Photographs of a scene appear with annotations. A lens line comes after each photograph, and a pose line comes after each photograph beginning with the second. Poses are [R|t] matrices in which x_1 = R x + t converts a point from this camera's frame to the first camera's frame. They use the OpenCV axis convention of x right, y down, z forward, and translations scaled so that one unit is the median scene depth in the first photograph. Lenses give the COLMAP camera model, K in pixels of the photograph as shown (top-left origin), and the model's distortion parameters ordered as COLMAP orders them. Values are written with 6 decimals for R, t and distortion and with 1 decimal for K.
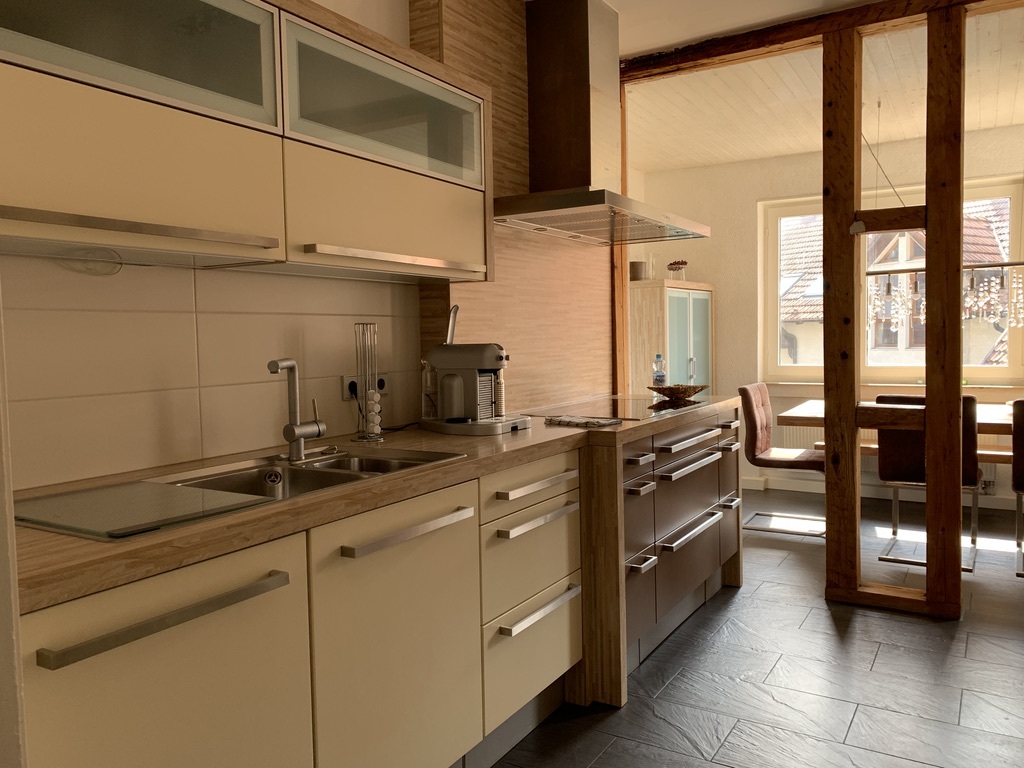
lens RADIAL K [[791.5, 0, 512.0], [0, 791.5, 384.0], [0, 0, 1]] dist [0.038817, -0.030918]
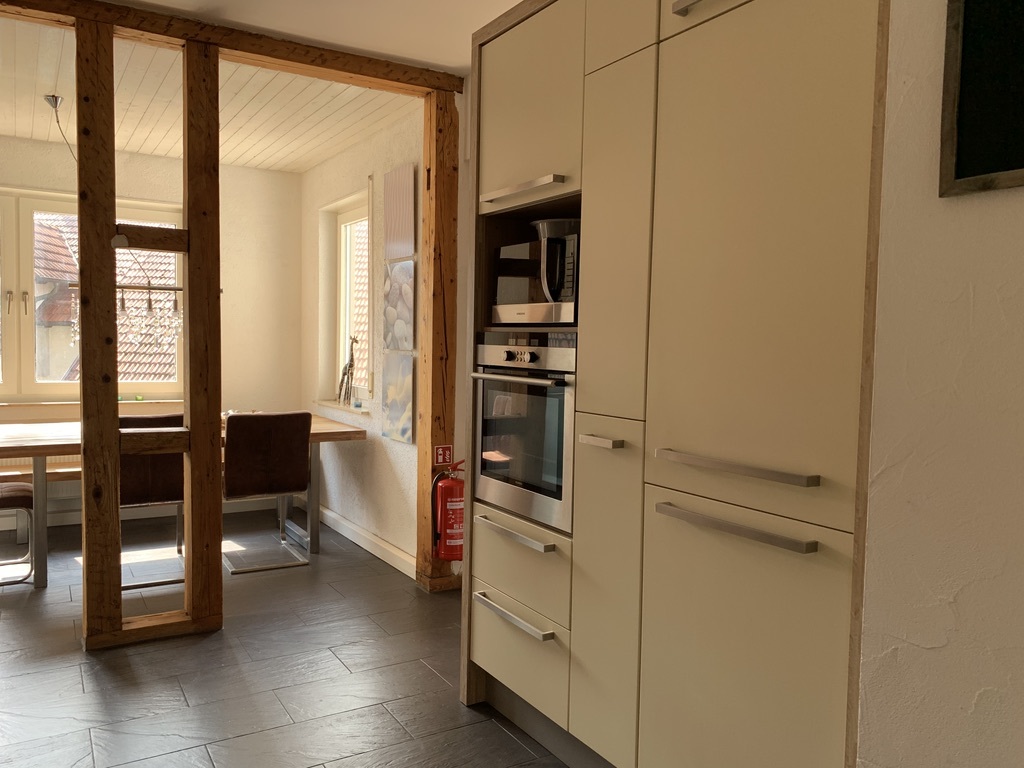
lens RADIAL K [[791.5, 0, 512.0], [0, 791.5, 384.0], [0, 0, 1]] dist [0.038817, -0.030918]
pose [[0.460892, -0.019326, 0.887246, -0.184106], [0.024691, 0.999655, 0.008949, -0.026306], [-0.887113, 0.017782, 0.461210, 0.164567]]
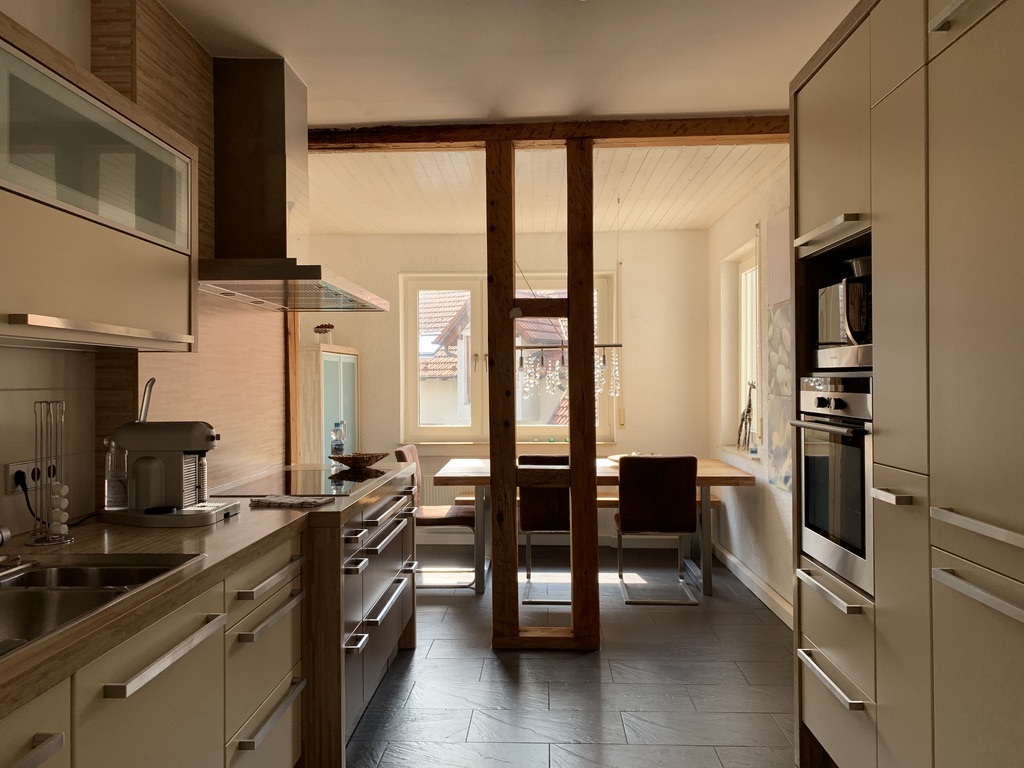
lens RADIAL K [[787.5, 0, 513.3], [0, 787.5, 378.9], [0, 0, 1]] dist [0.067613, -0.130882]
pose [[0.874201, 0.015858, 0.485306, -0.115771], [0.018640, 0.997634, -0.066176, -0.025208], [-0.485207, 0.066897, 0.871836, 0.022563]]
